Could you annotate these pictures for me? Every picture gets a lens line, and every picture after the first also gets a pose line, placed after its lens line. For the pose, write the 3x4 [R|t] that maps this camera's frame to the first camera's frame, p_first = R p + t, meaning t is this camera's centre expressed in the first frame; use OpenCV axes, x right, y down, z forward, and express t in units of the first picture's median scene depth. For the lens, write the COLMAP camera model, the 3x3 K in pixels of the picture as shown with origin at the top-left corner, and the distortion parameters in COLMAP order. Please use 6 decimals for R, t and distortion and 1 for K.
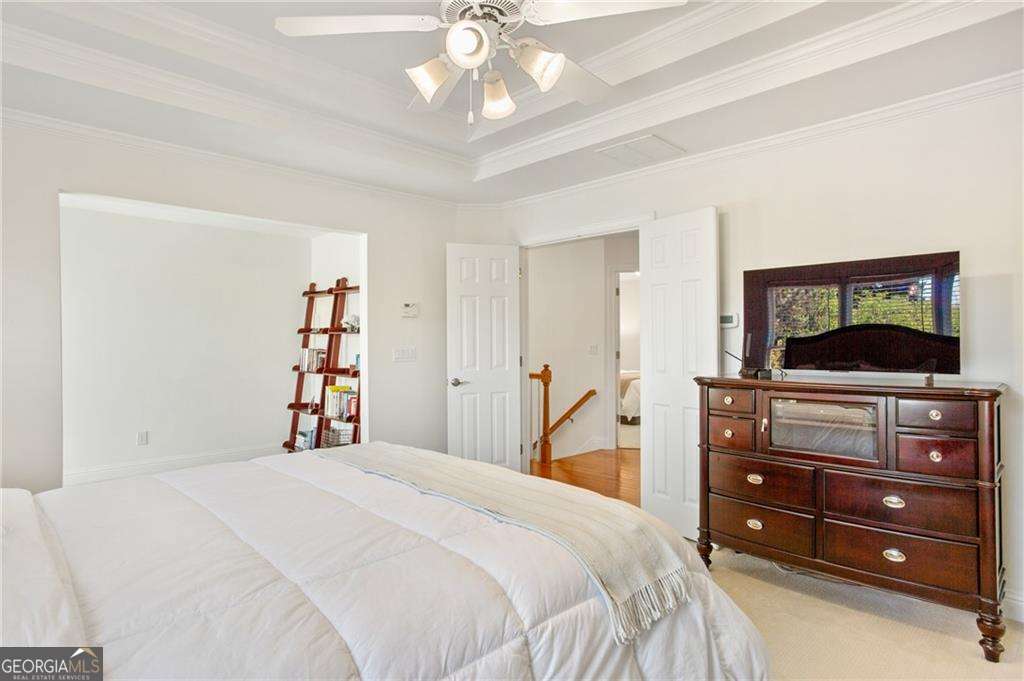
lens RADIAL K [[556.9, 0, 514.4], [0, 556.9, 339.7], [0, 0, 1]] dist [-0.007662, 0.003232]
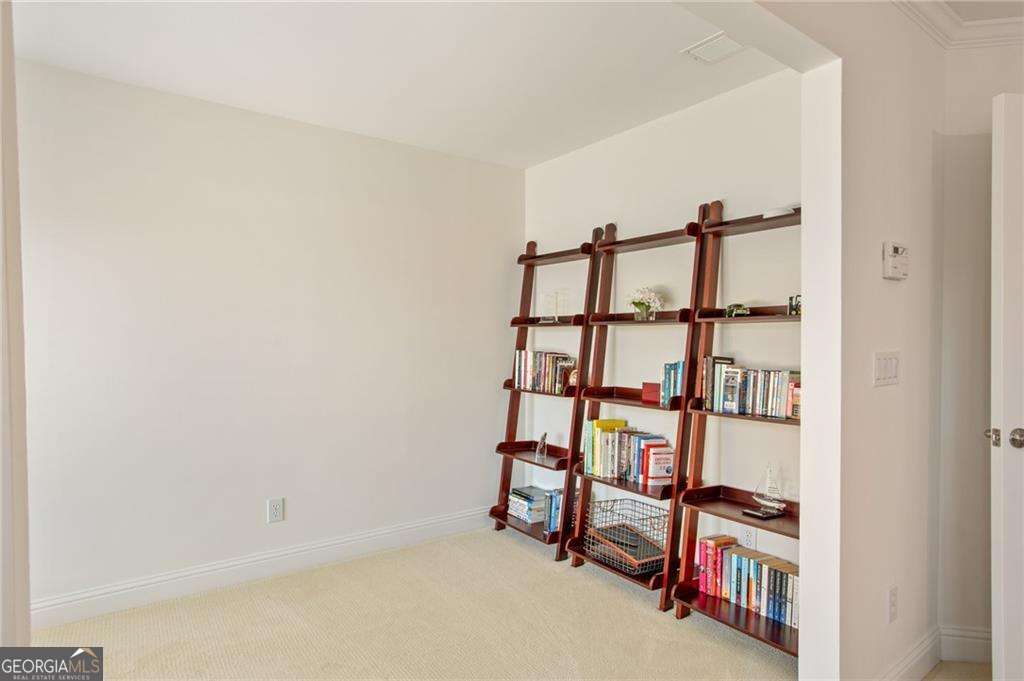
lens RADIAL K [[556.9, 0, 509.8], [0, 556.9, 340.4], [0, 0, 1]] dist [-0.007662, 0.003232]
pose [[0.993698, -0.002798, -0.112054, -0.341335], [0.004009, 0.999936, 0.010580, -0.001977], [0.112017, -0.010962, 0.993646, 0.428360]]
